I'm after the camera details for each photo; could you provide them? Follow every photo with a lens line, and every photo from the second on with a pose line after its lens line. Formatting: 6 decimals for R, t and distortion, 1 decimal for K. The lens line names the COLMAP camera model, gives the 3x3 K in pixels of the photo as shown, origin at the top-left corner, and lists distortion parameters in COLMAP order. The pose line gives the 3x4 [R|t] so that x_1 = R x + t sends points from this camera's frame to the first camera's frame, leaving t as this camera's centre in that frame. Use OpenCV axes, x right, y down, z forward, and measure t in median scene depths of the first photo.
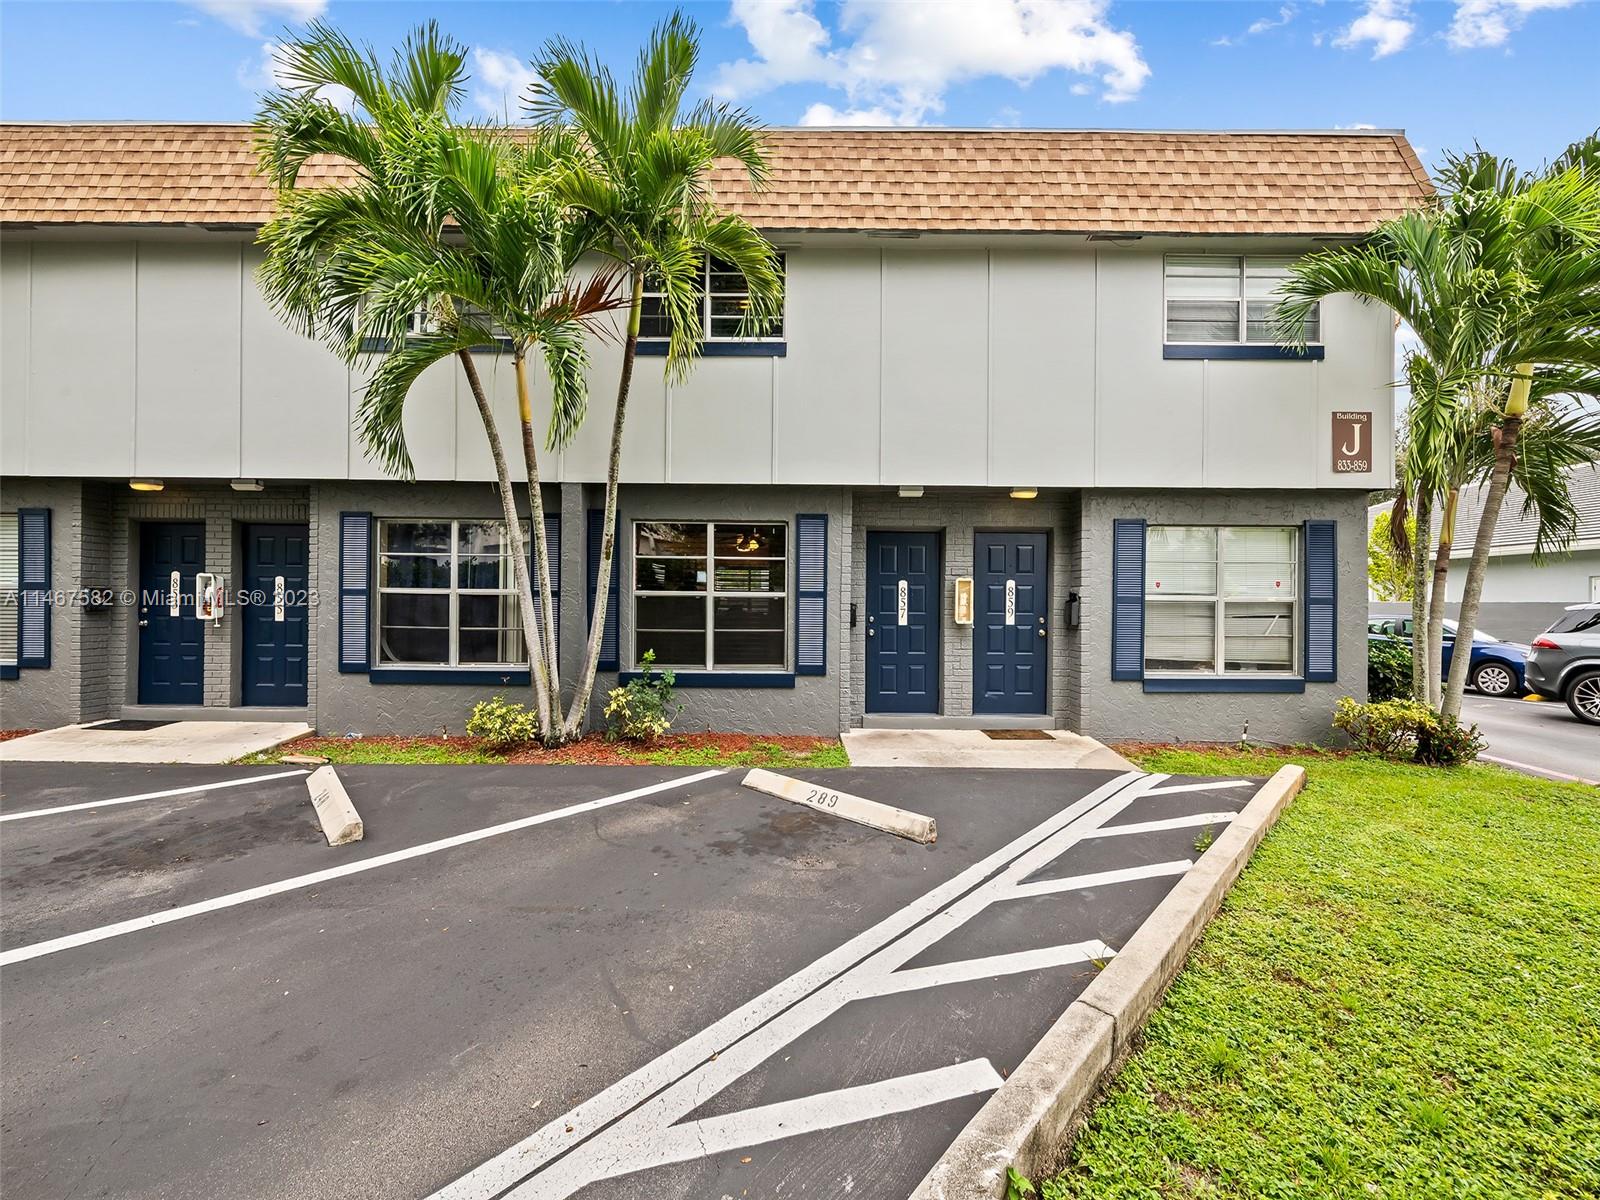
lens RADIAL K [[625.9, 0, 800.0], [0, 625.9, 600.0], [0, 0, 1]] dist [0.002700, -0.002510]
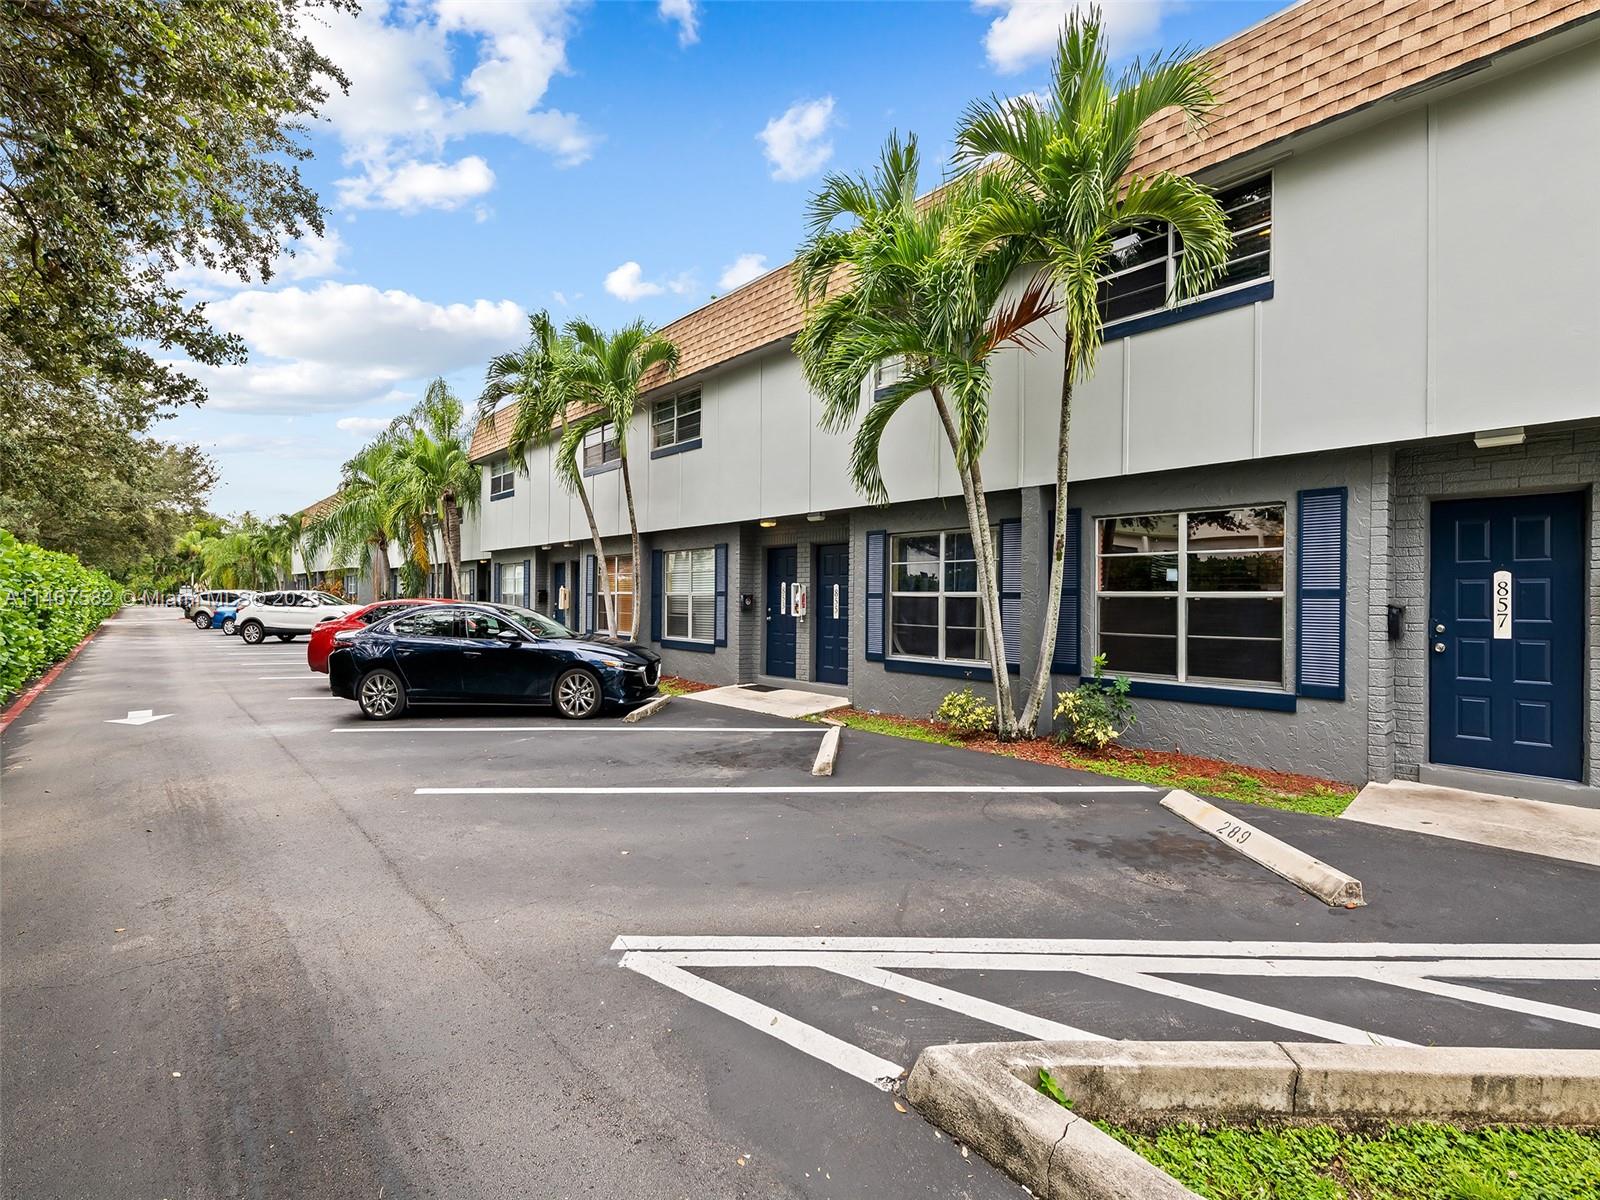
lens RADIAL K [[697.3, 0, 800.0], [0, 697.3, 600.0], [0, 0, 1]] dist [-0.001555, -0.000446]
pose [[0.682849, -0.003860, -0.730550, 0.213308], [-0.001287, 0.999978, -0.006486, 0.005386], [0.730559, 0.005369, 0.682829, -0.052217]]
